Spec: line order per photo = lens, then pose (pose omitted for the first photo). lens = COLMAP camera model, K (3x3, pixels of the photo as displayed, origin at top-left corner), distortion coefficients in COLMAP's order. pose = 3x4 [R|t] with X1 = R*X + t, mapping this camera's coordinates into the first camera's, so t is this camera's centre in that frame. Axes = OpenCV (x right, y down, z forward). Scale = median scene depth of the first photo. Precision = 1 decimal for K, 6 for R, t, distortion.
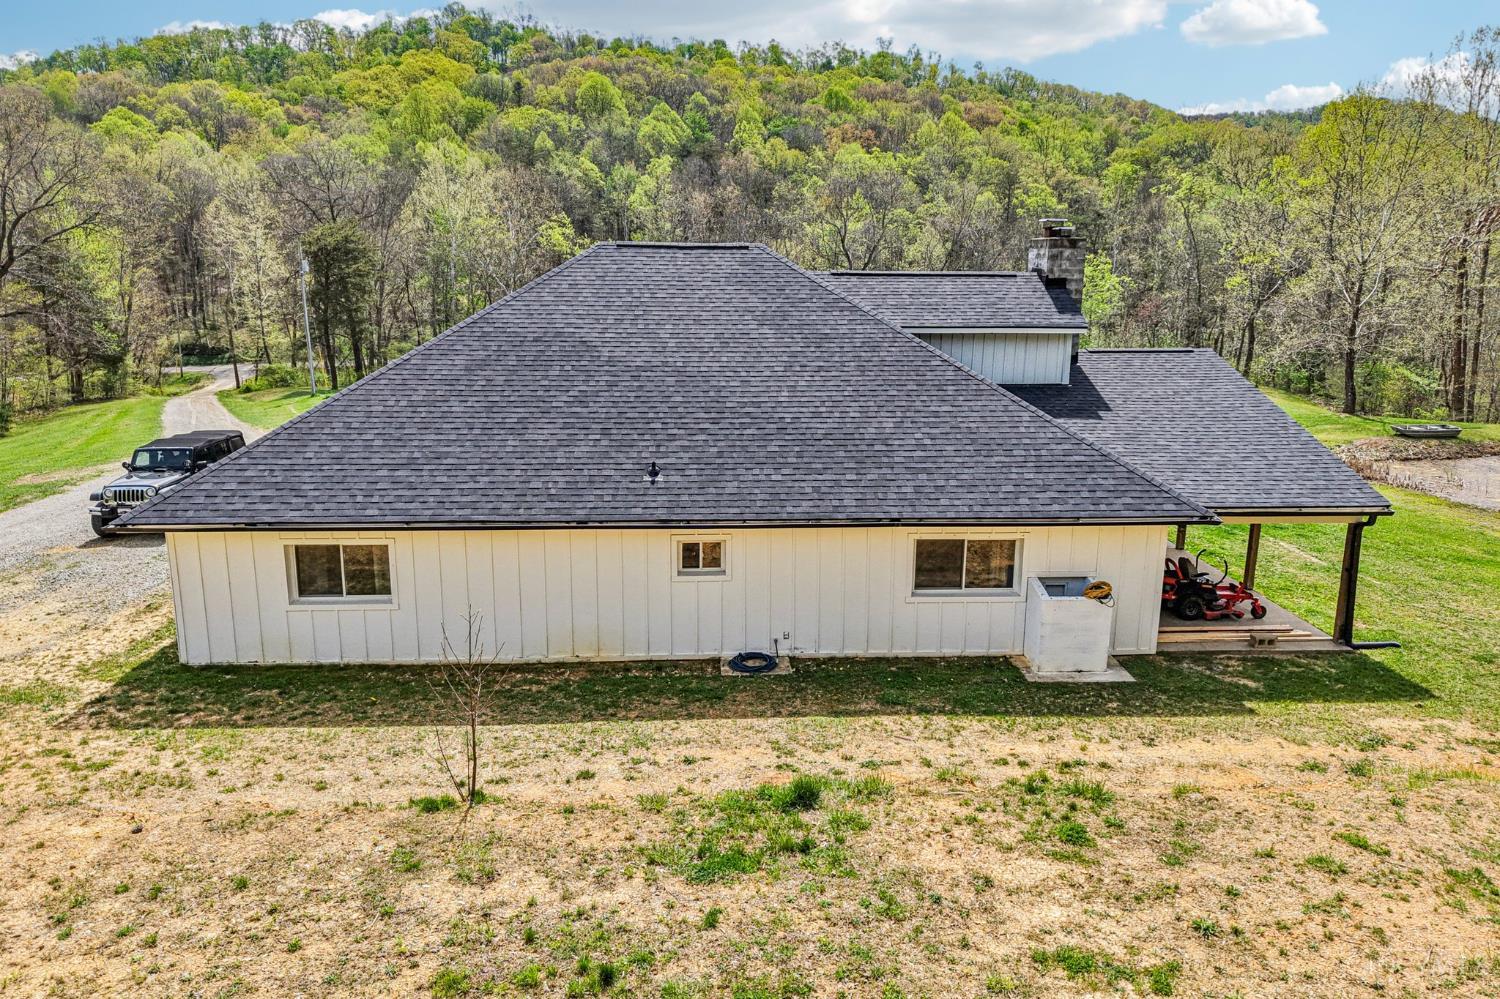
lens RADIAL K [[1009.8, 0, 742.6], [0, 1009.8, 480.1], [0, 0, 1]] dist [0.024831, -0.022595]
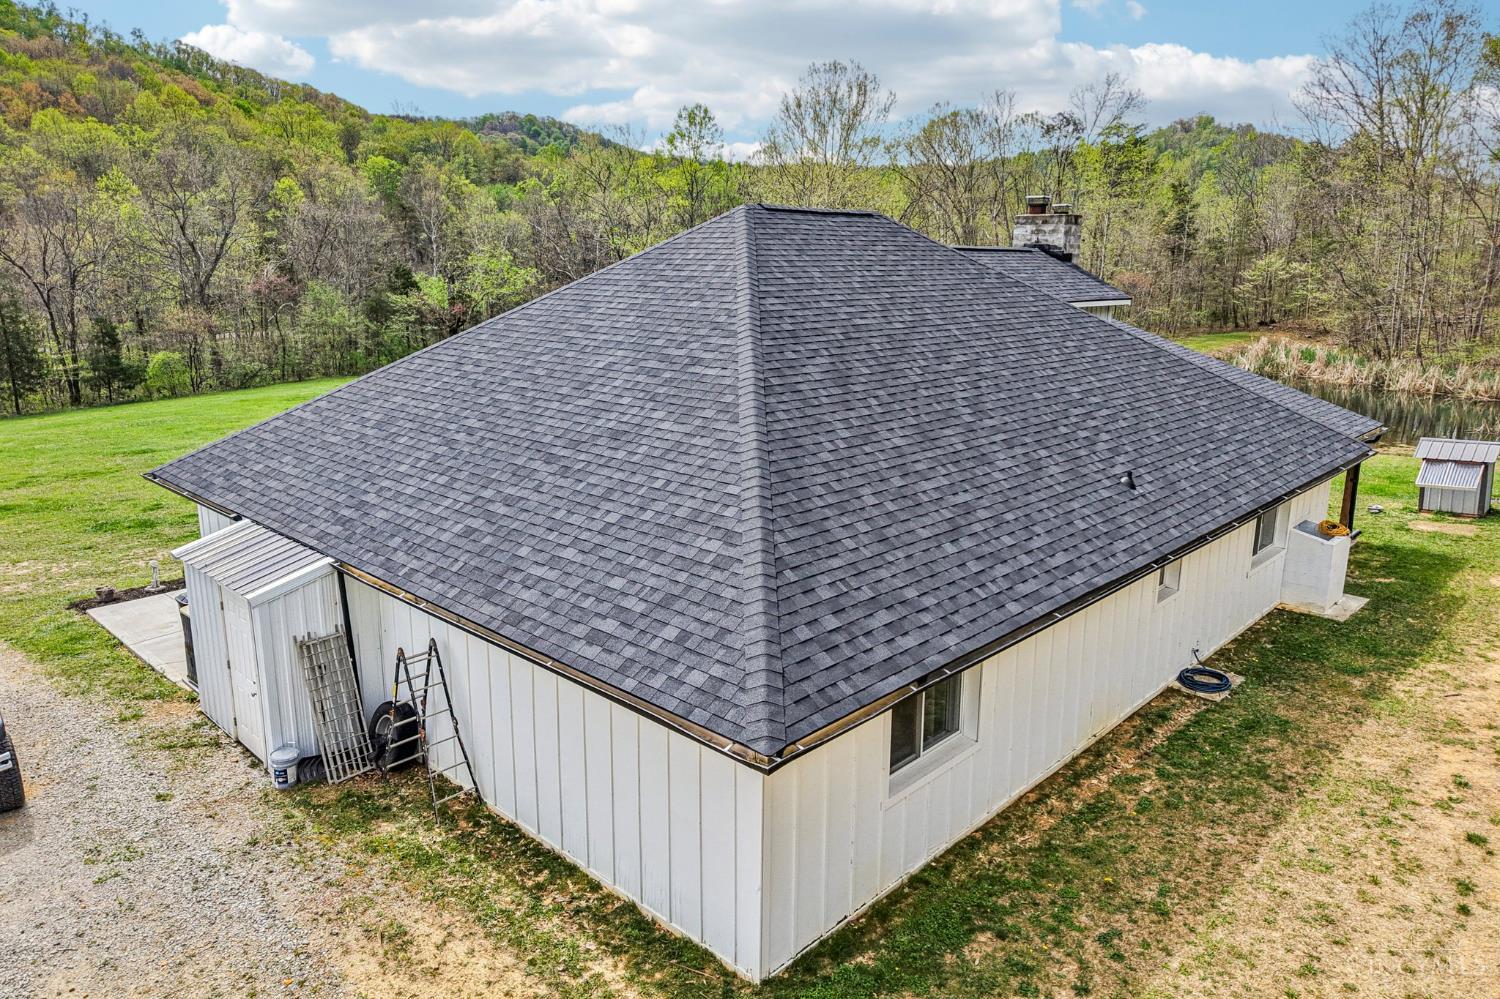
lens RADIAL K [[1009.8, 0, 742.6], [0, 1009.8, 480.1], [0, 0, 1]] dist [0.024831, -0.022595]
pose [[0.732287, -0.149804, 0.664315, -0.866205], [0.147296, 0.987255, 0.060261, -0.107843], [-0.664876, 0.053723, 0.745020, 0.599358]]
